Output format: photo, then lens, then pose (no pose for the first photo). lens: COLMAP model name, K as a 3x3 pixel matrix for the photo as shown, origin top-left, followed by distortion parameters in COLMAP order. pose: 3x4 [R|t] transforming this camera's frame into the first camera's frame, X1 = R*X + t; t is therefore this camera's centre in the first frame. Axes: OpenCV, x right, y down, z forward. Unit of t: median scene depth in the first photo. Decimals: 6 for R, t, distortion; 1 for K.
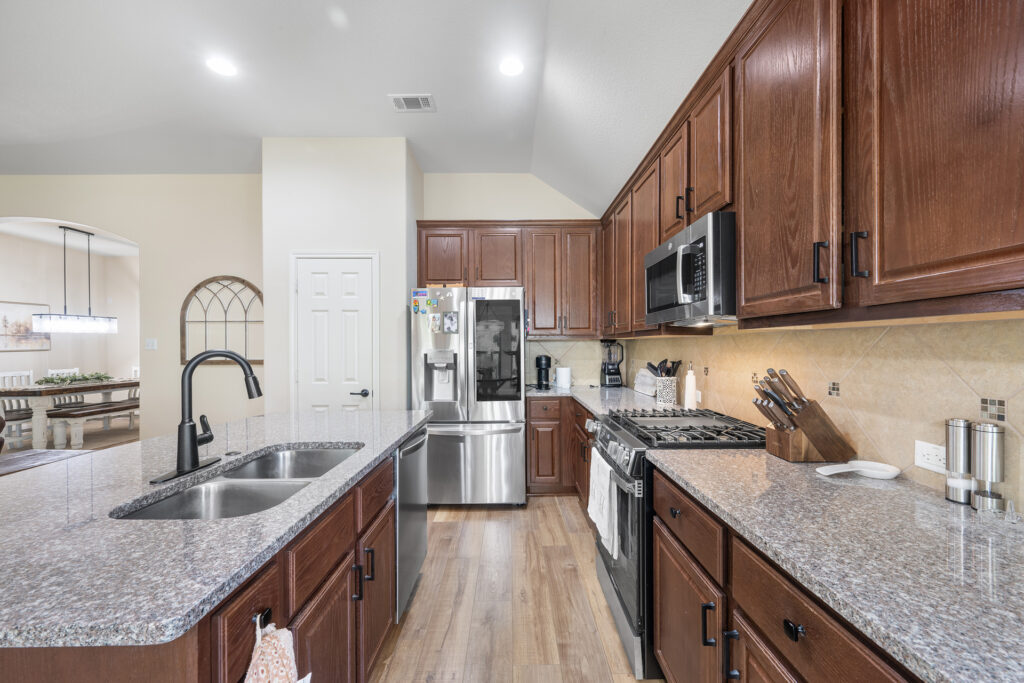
lens RADIAL K [[416.3, 0, 512.0], [0, 416.3, 341.5], [0, 0, 1]] dist [-0.000251, 0.000066]
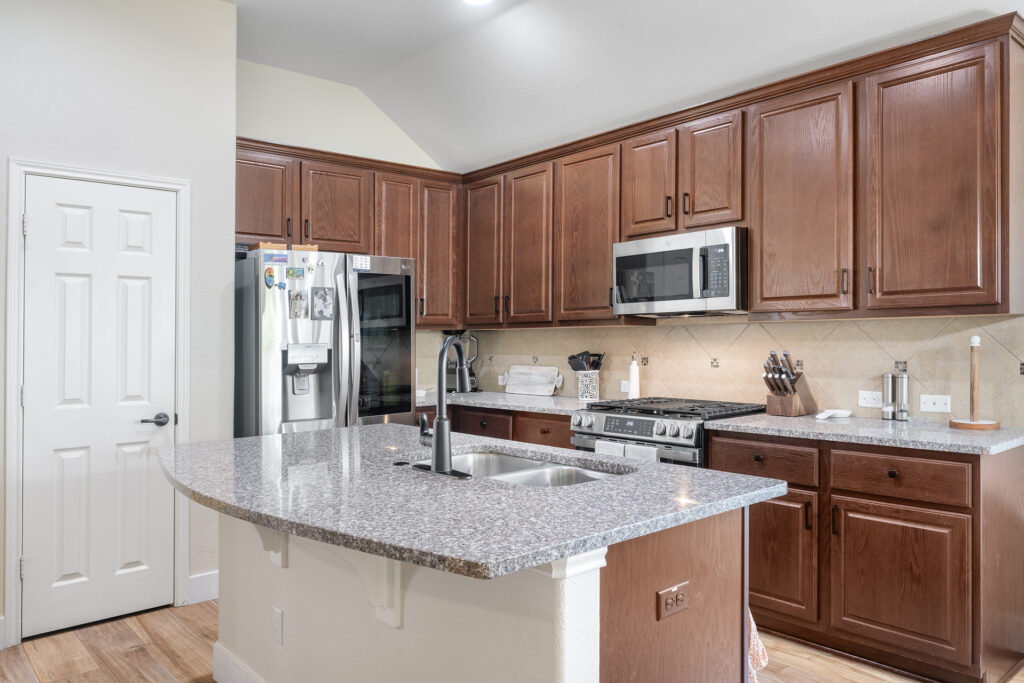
lens RADIAL K [[743.8, 0, 511.2], [0, 743.8, 333.2], [0, 0, 1]] dist [-0.003962, -0.001785]
pose [[0.763303, 0.002262, 0.646037, -1.713002], [0.000949, 0.999989, -0.004622, 0.020593], [-0.646041, 0.004141, 0.763292, -0.302873]]
